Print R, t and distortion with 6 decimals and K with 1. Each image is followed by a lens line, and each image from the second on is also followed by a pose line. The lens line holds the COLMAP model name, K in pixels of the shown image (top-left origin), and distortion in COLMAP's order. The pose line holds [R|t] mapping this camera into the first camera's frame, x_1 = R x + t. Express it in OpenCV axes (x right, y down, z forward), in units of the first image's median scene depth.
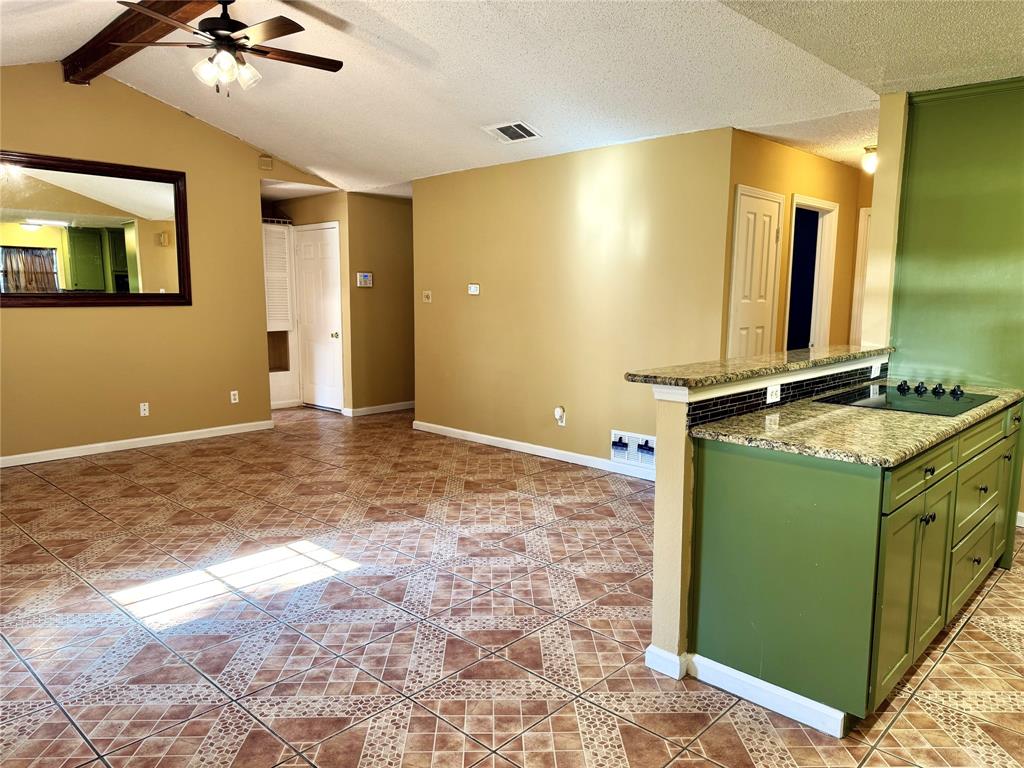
lens RADIAL K [[718.6, 0, 512.0], [0, 718.6, 384.0], [0, 0, 1]] dist [0.003593, -0.001761]
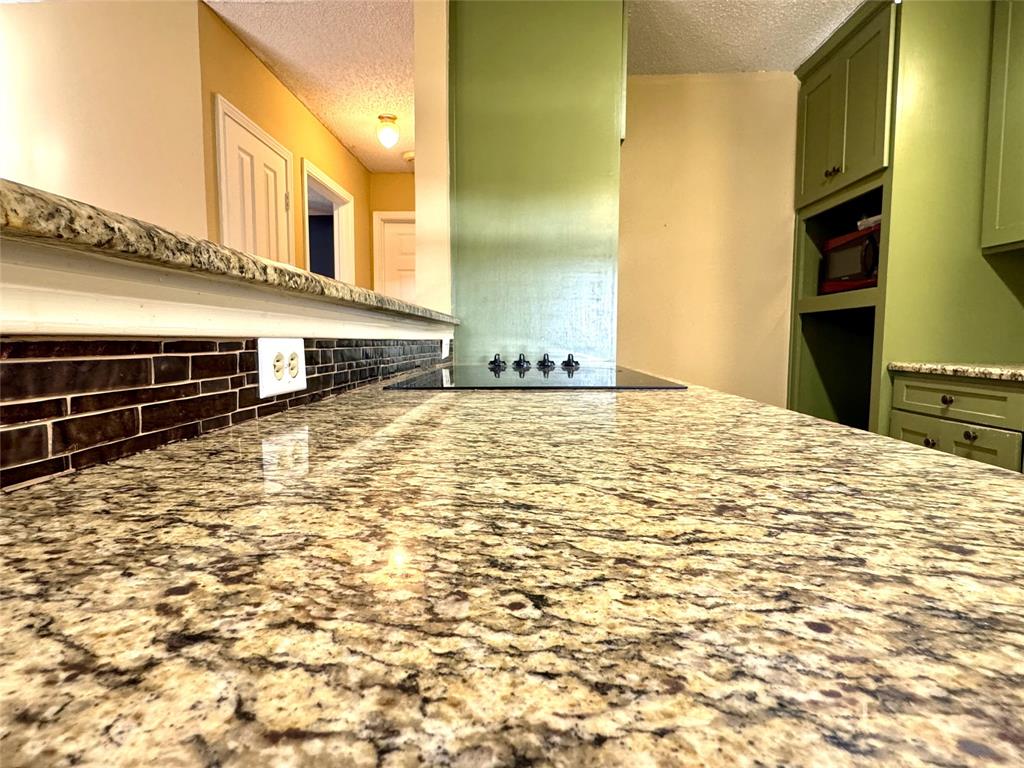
lens RADIAL K [[527.6, 0, 512.0], [0, 527.6, 384.0], [0, 0, 1]] dist [0.000777, 0.000145]
pose [[0.745203, -0.064151, 0.663744, 0.225376], [0.093001, 0.995632, -0.008187, 0.025612], [-0.660320, 0.067830, 0.747915, 0.603186]]
